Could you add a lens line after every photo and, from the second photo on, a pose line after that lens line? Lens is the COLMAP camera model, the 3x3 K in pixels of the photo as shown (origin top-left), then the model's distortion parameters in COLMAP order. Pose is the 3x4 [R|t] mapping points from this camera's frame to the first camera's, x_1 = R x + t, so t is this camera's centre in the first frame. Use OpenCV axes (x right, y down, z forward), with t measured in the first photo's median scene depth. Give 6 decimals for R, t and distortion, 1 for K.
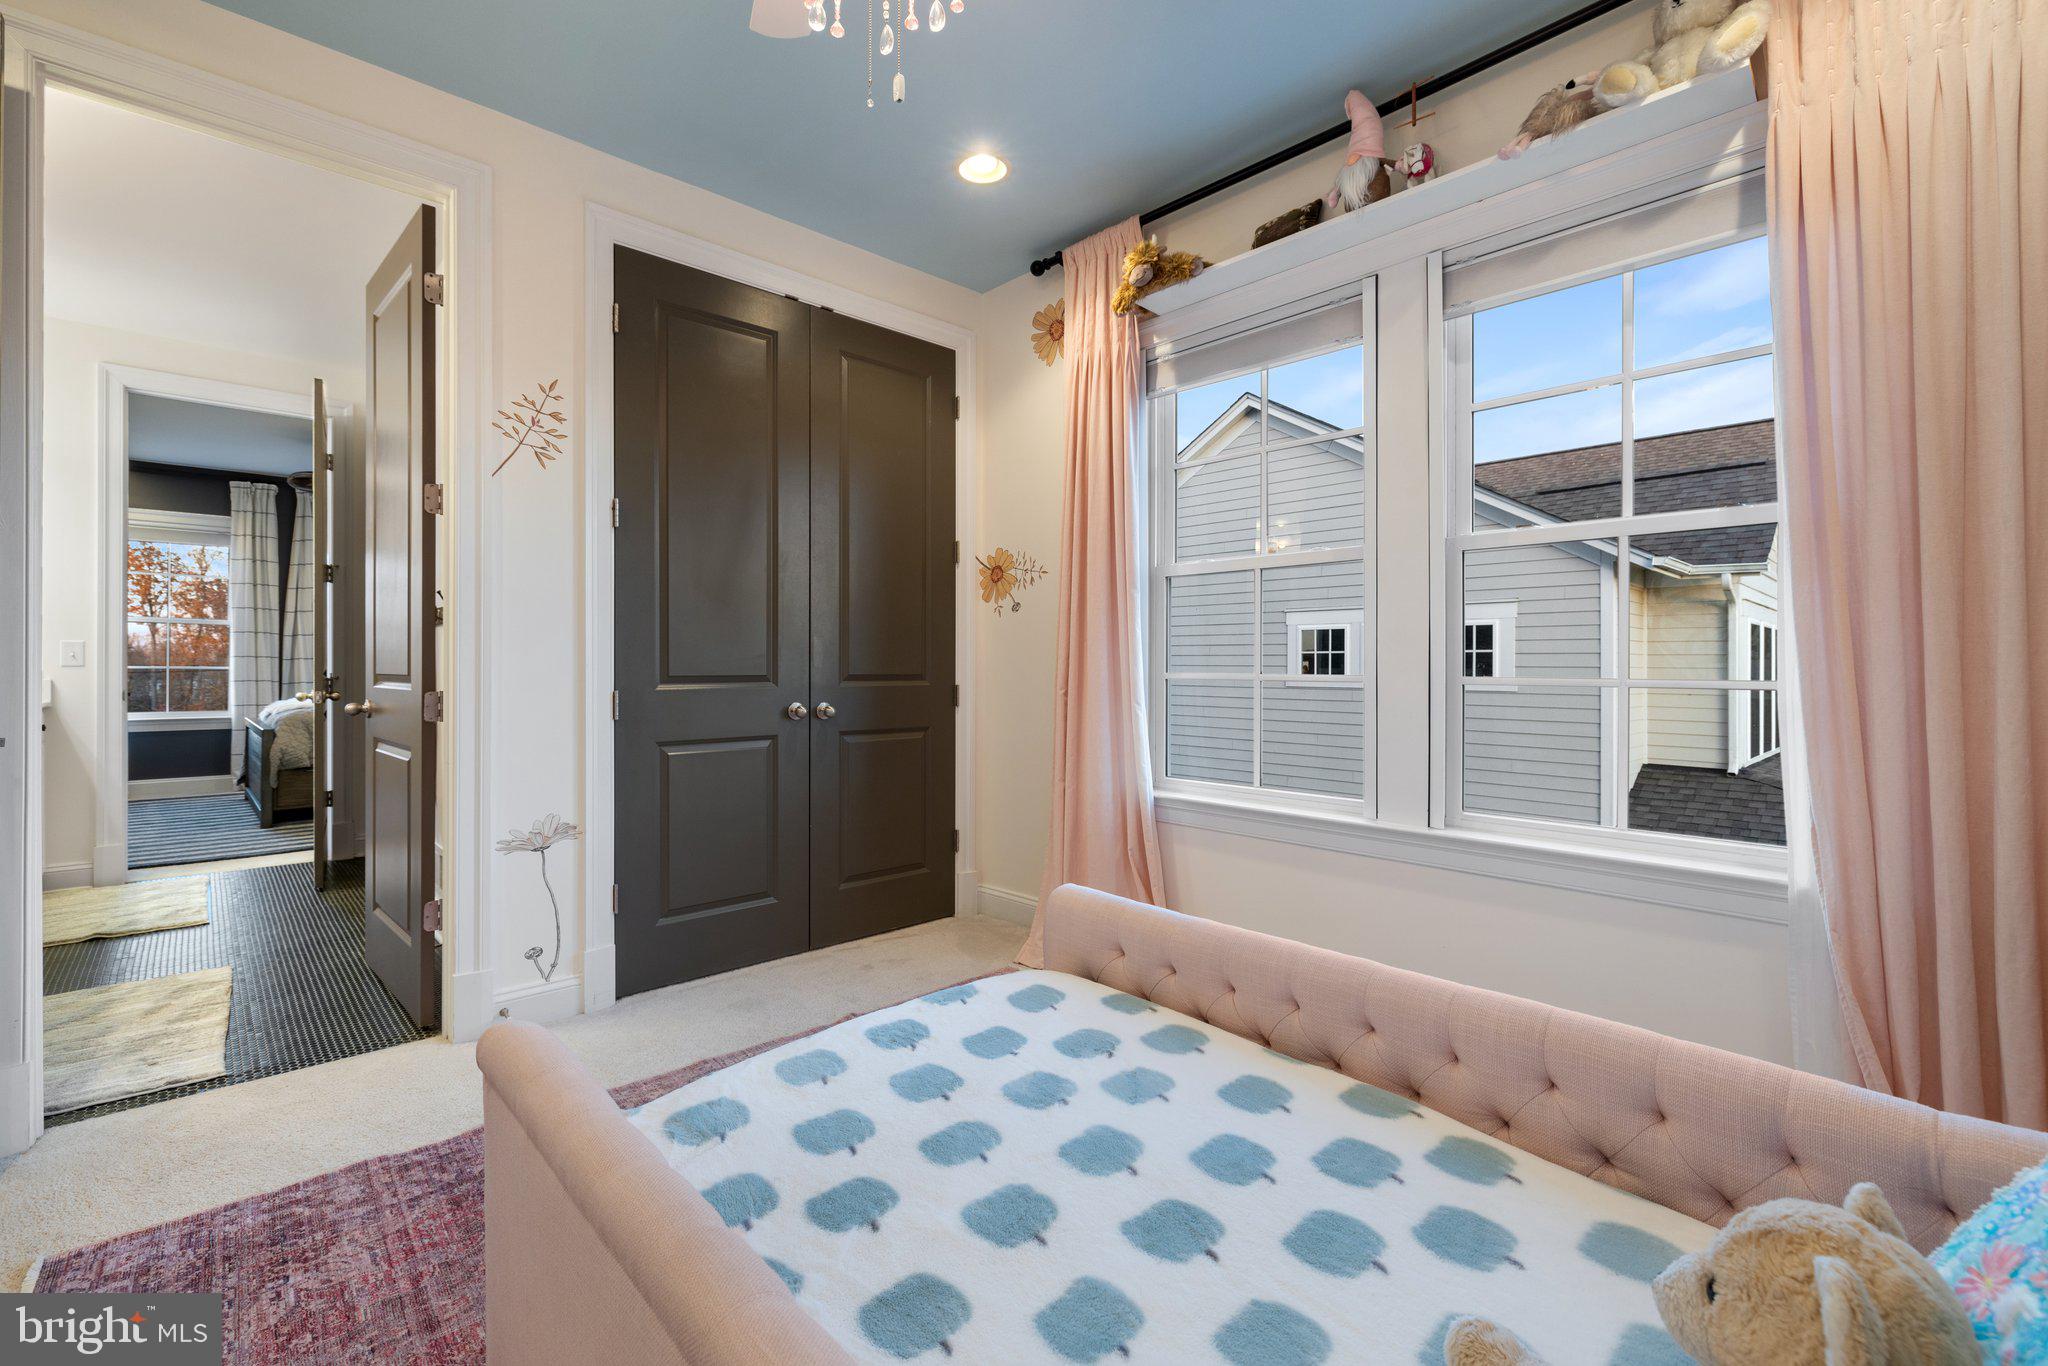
lens RADIAL K [[886.7, 0, 975.9], [0, 886.7, 662.1], [0, 0, 1]] dist [-0.001180, -0.000128]
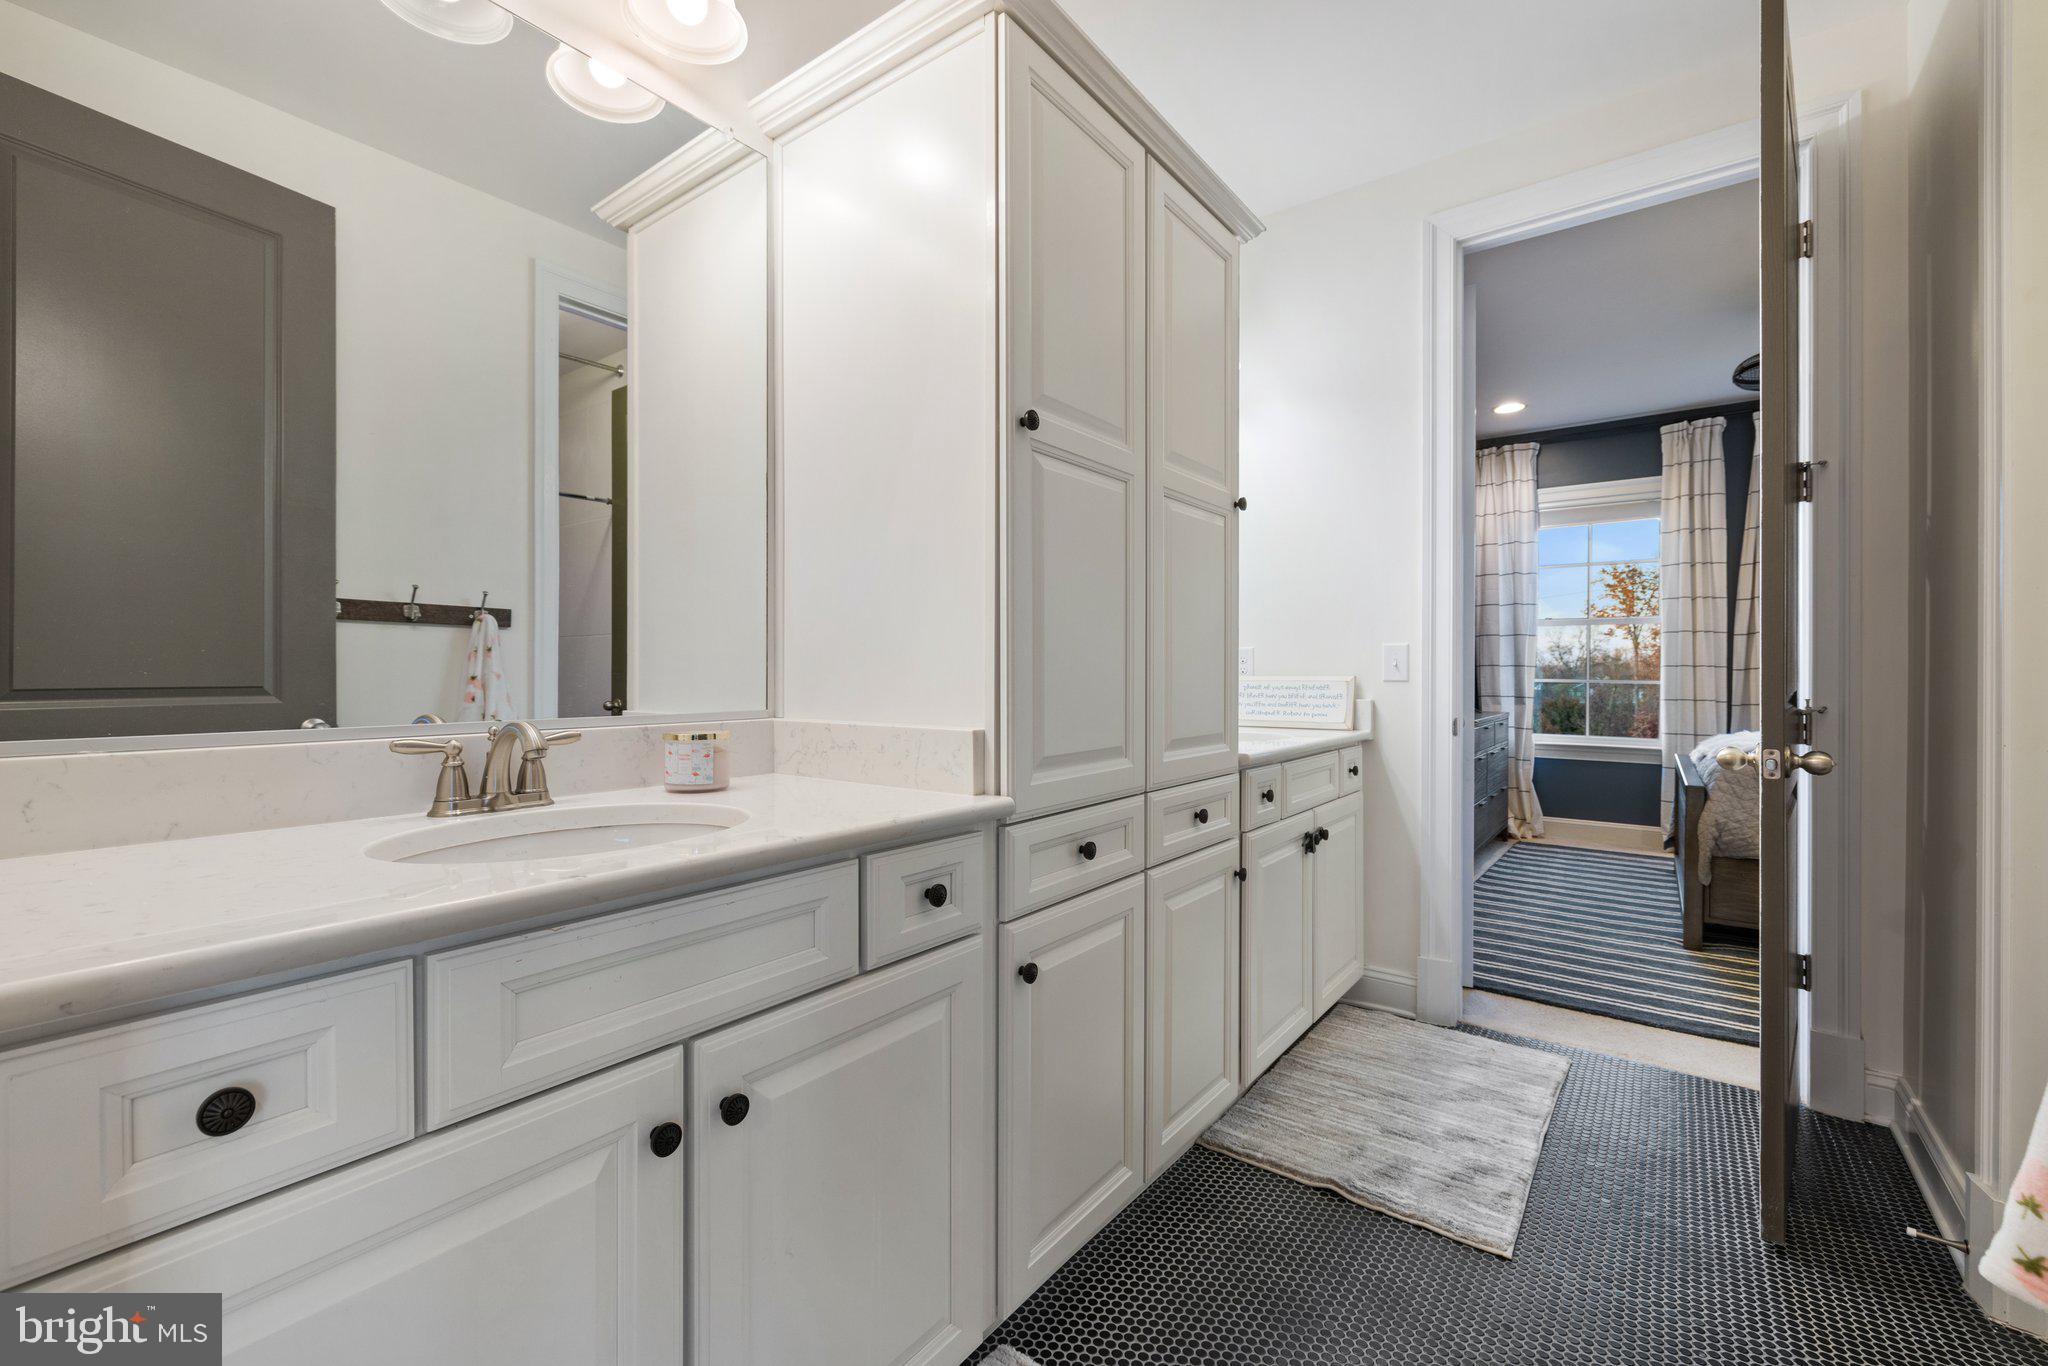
lens RADIAL K [[886.7, 0, 1022.7], [0, 886.7, 680.9], [0, 0, 1]] dist [-0.001180, -0.000128]
pose [[0.213347, 0.005462, -0.976961, -0.238887], [0.004026, 0.999971, 0.006470, -0.000960], [0.976968, -0.005314, 0.213319, 0.329320]]
